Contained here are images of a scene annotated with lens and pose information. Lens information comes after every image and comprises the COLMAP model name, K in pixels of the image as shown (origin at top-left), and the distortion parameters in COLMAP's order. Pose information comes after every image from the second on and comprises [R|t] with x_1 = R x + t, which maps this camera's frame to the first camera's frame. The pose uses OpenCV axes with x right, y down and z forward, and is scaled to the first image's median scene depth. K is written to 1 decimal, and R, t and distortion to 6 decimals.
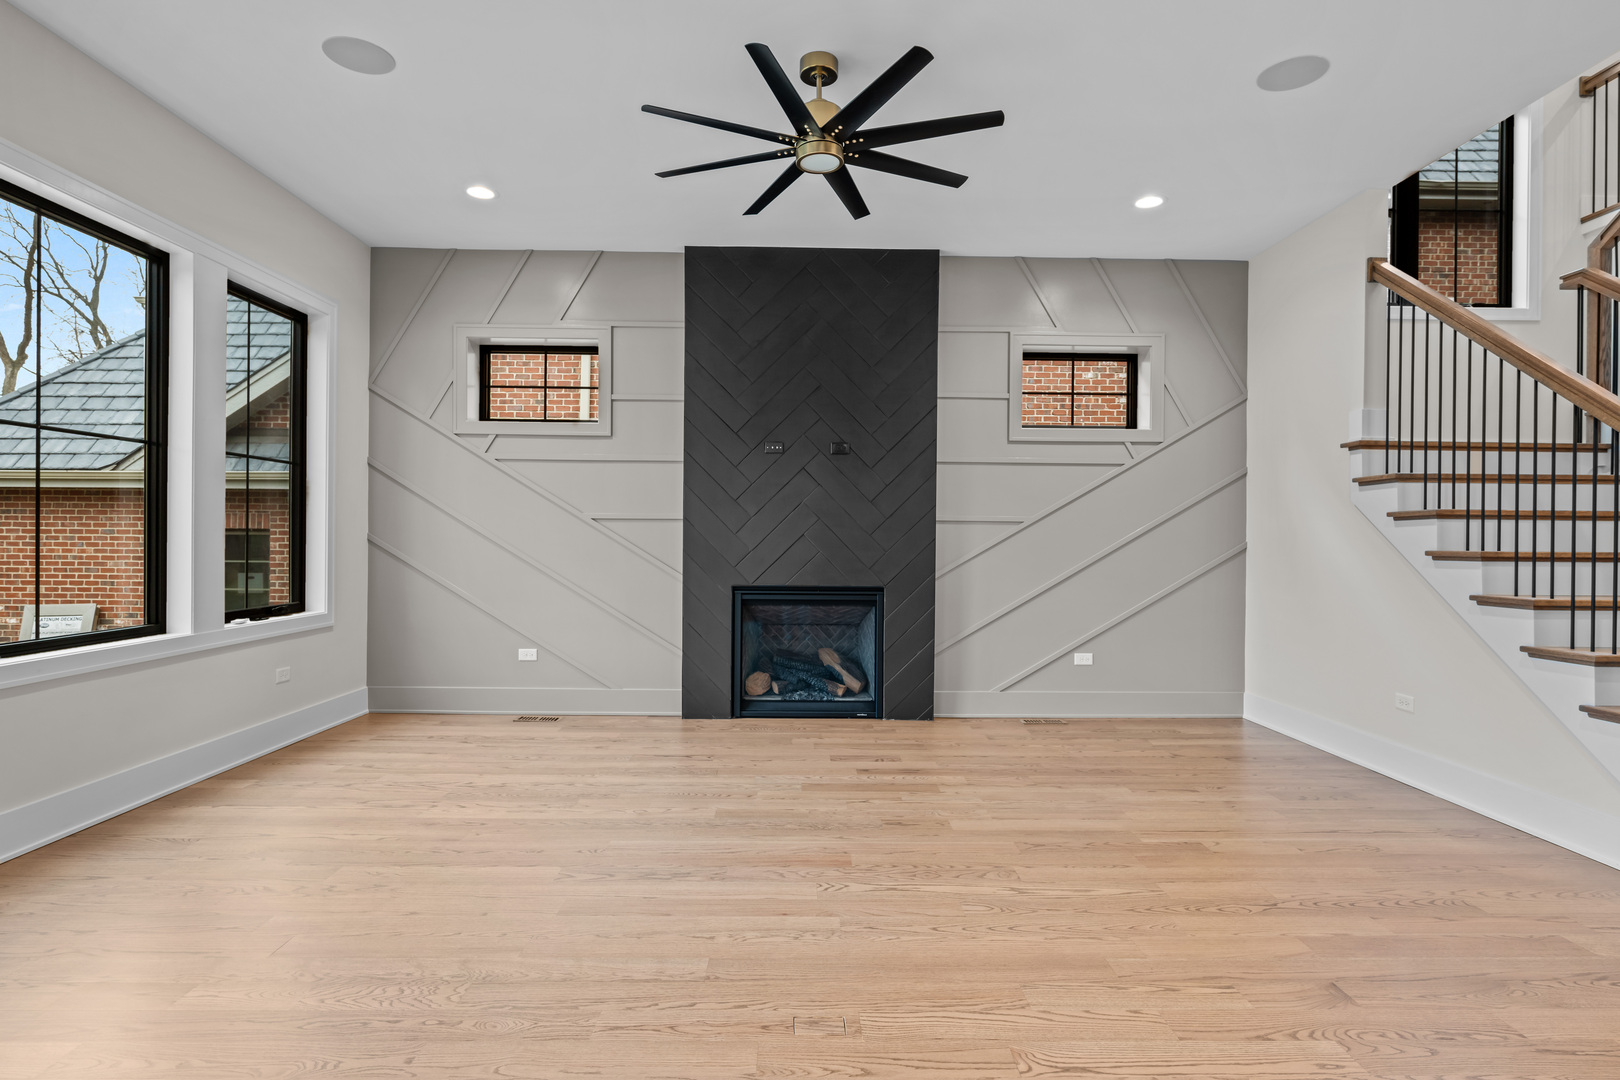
lens RADIAL K [[825.2, 0, 815.2], [0, 825.2, 541.2], [0, 0, 1]] dist [-0.005895, 0.002224]
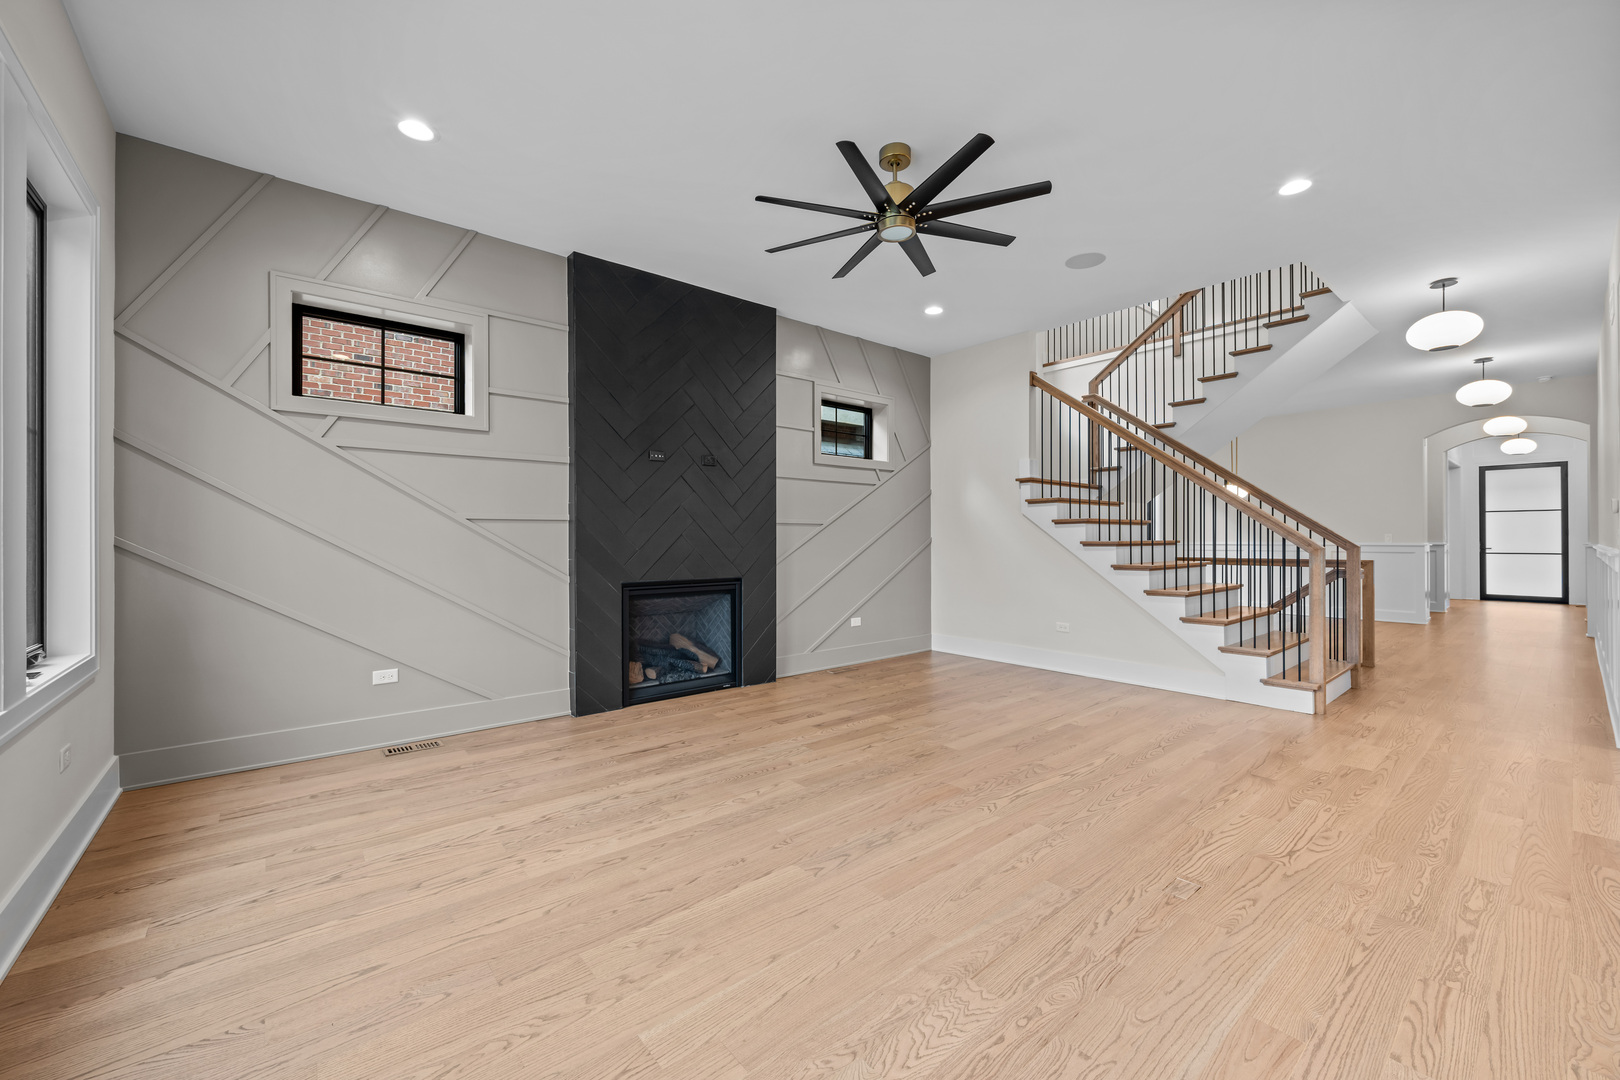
lens RADIAL K [[638.6, 0, 812.8], [0, 638.6, 538.4], [0, 0, 1]] dist [-0.001358, -0.000266]
pose [[0.778591, -0.010730, 0.627440, -0.560647], [0.010884, 0.999934, 0.003594, -0.005490], [-0.627437, 0.004031, 0.778657, 0.269919]]
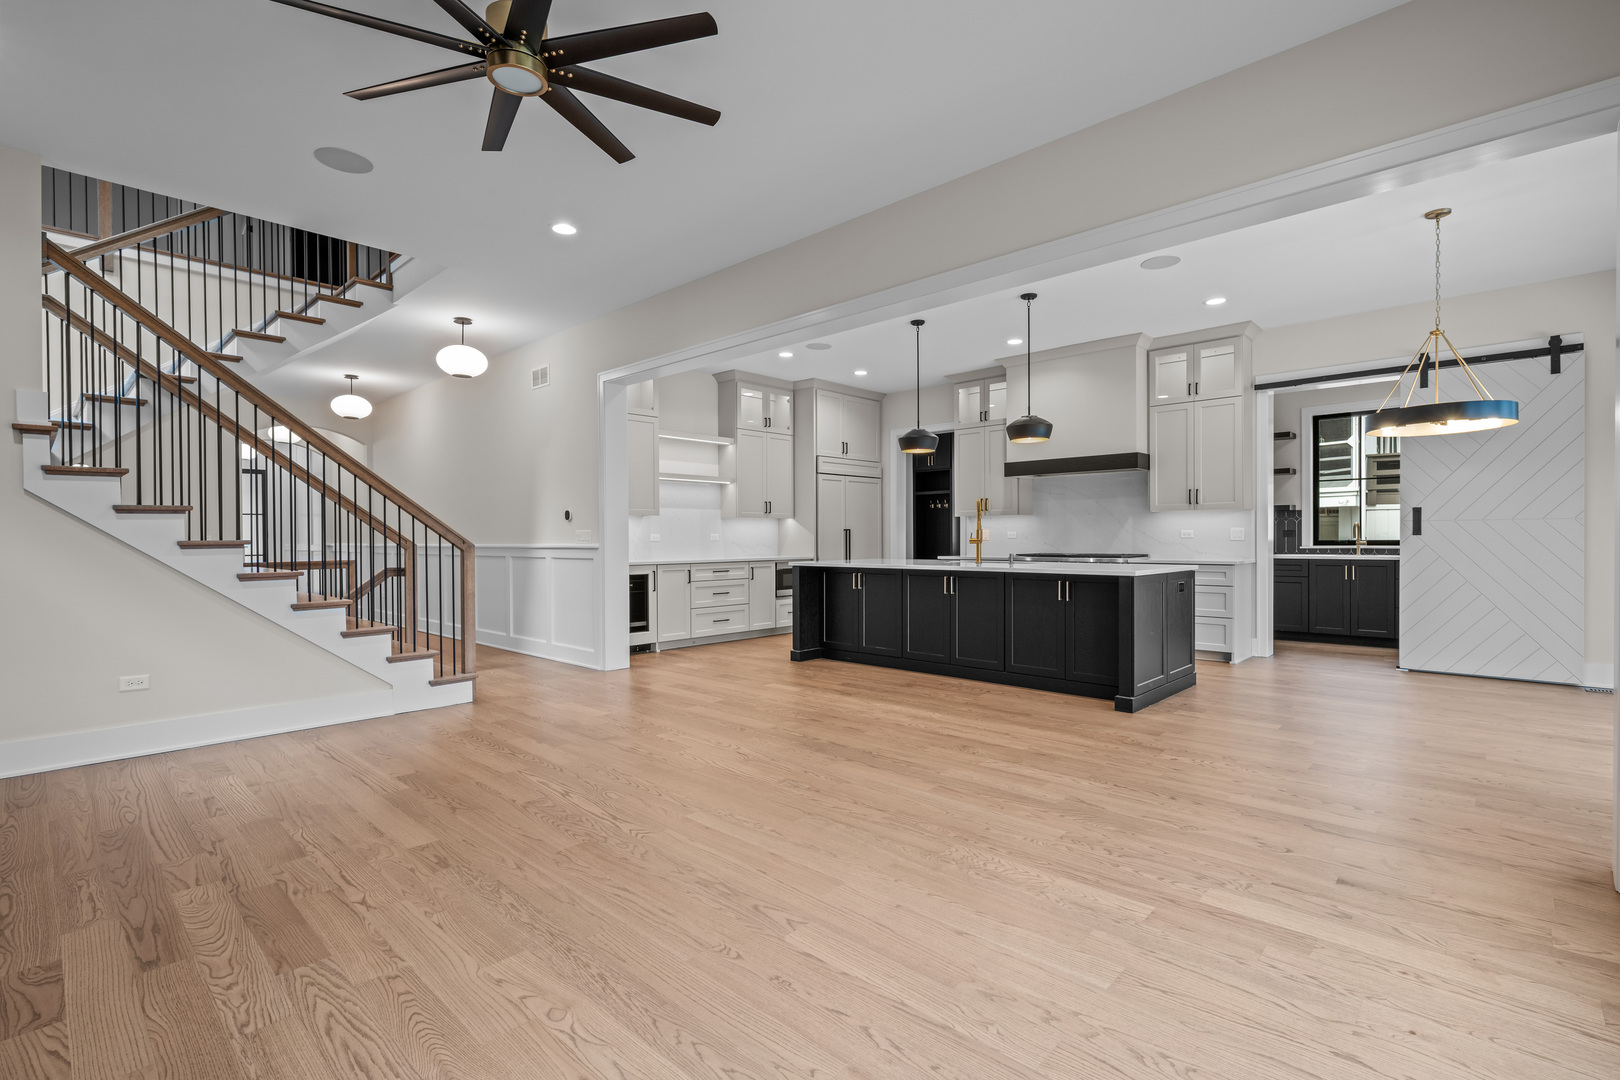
lens RADIAL K [[747.0, 0, 812.3], [0, 747.0, 541.2], [0, 0, 1]] dist [-0.000226, 0.000132]
pose [[-0.714991, -0.008056, 0.699087, -0.600949], [0.003044, 0.999888, 0.014636, -0.001068], [-0.699127, 0.012593, -0.714886, 1.078071]]
